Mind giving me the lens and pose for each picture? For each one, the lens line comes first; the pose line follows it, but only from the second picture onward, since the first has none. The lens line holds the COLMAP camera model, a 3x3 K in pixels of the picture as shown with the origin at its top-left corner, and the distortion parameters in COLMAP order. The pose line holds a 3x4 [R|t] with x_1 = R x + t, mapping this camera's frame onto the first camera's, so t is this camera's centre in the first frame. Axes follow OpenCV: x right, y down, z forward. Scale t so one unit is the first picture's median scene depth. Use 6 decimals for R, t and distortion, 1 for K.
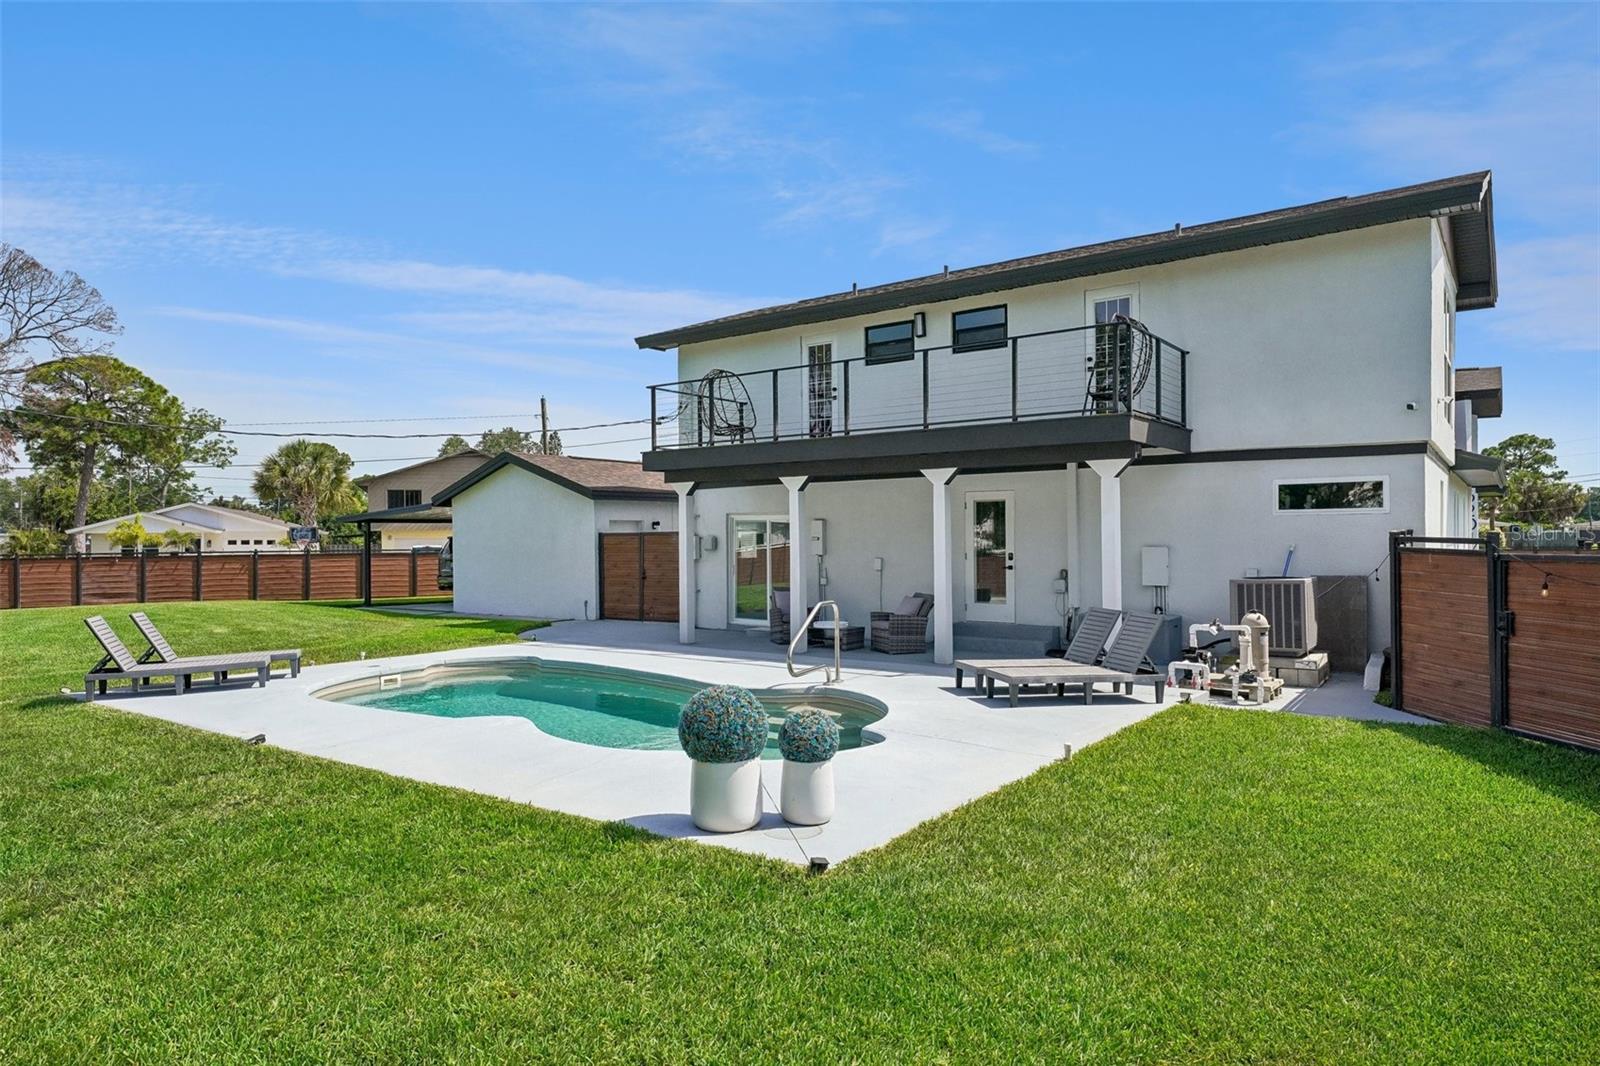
lens RADIAL K [[981.5, 0, 796.7], [0, 981.5, 526.1], [0, 0, 1]] dist [0.016180, 0.001150]
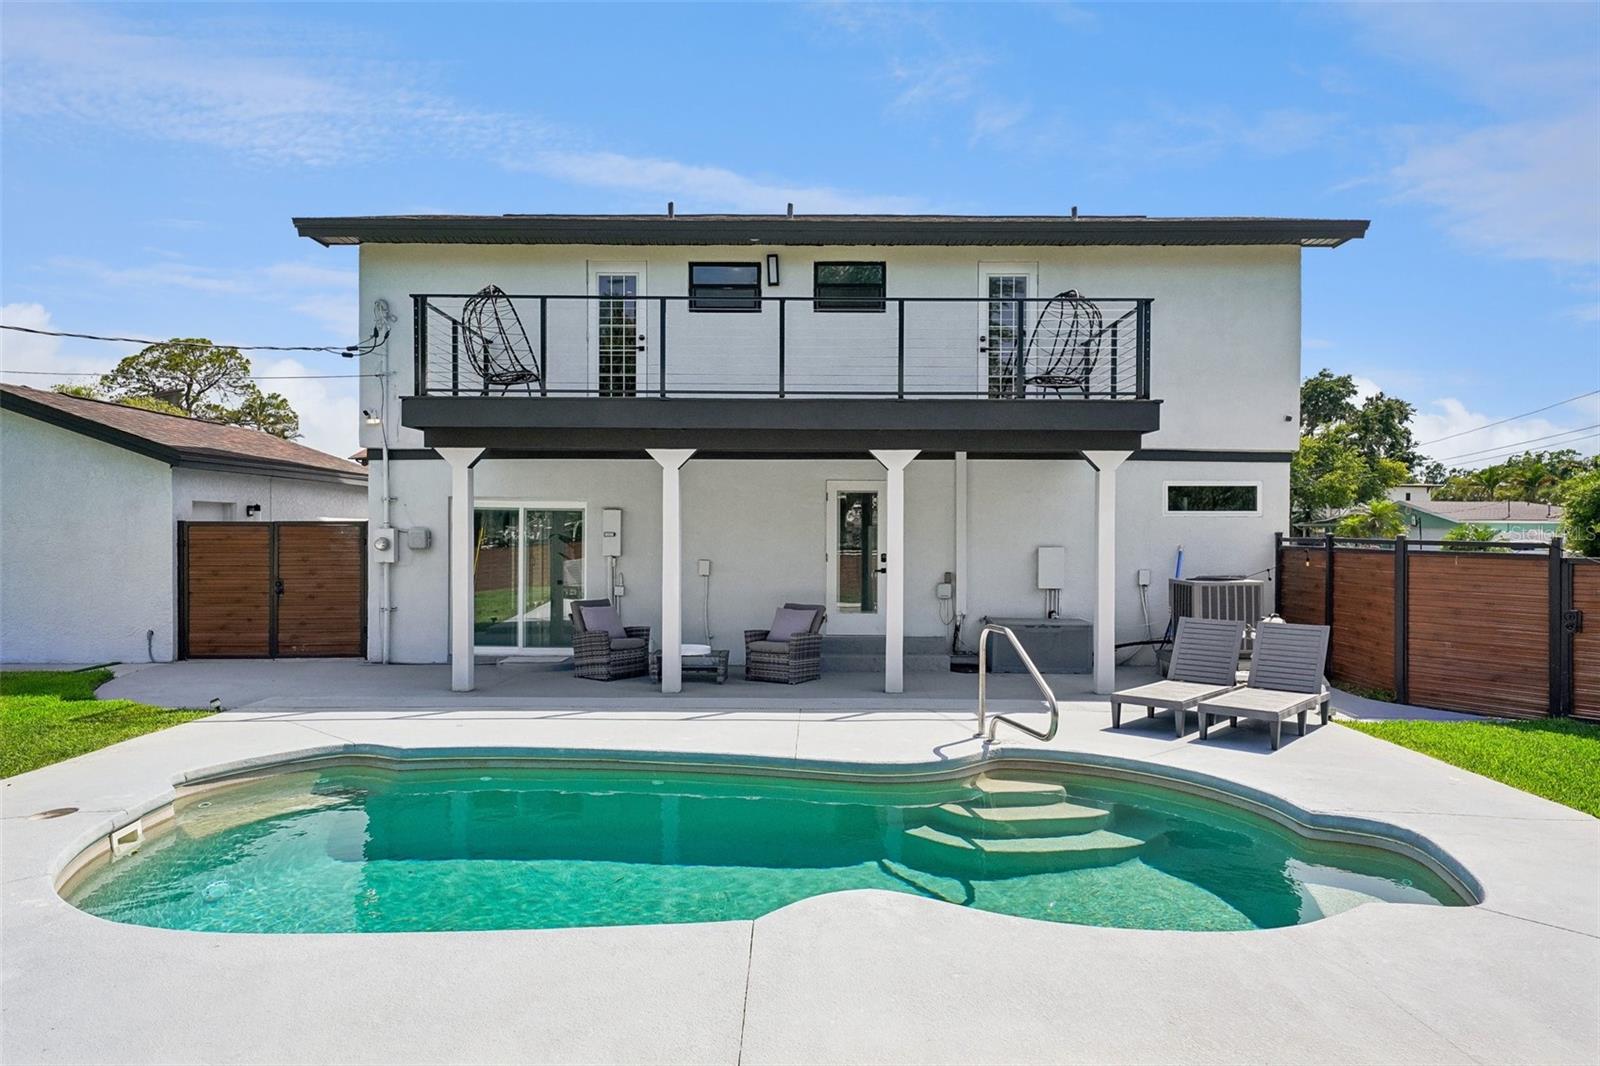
lens RADIAL K [[981.5, 0, 799.6], [0, 981.5, 534.4], [0, 0, 1]] dist [0.016180, 0.001150]
pose [[0.802450, 0.007909, 0.596666, -0.323877], [-0.016925, 0.999812, 0.009509, 0.003423], [-0.596479, -0.017729, 0.802433, 0.325798]]
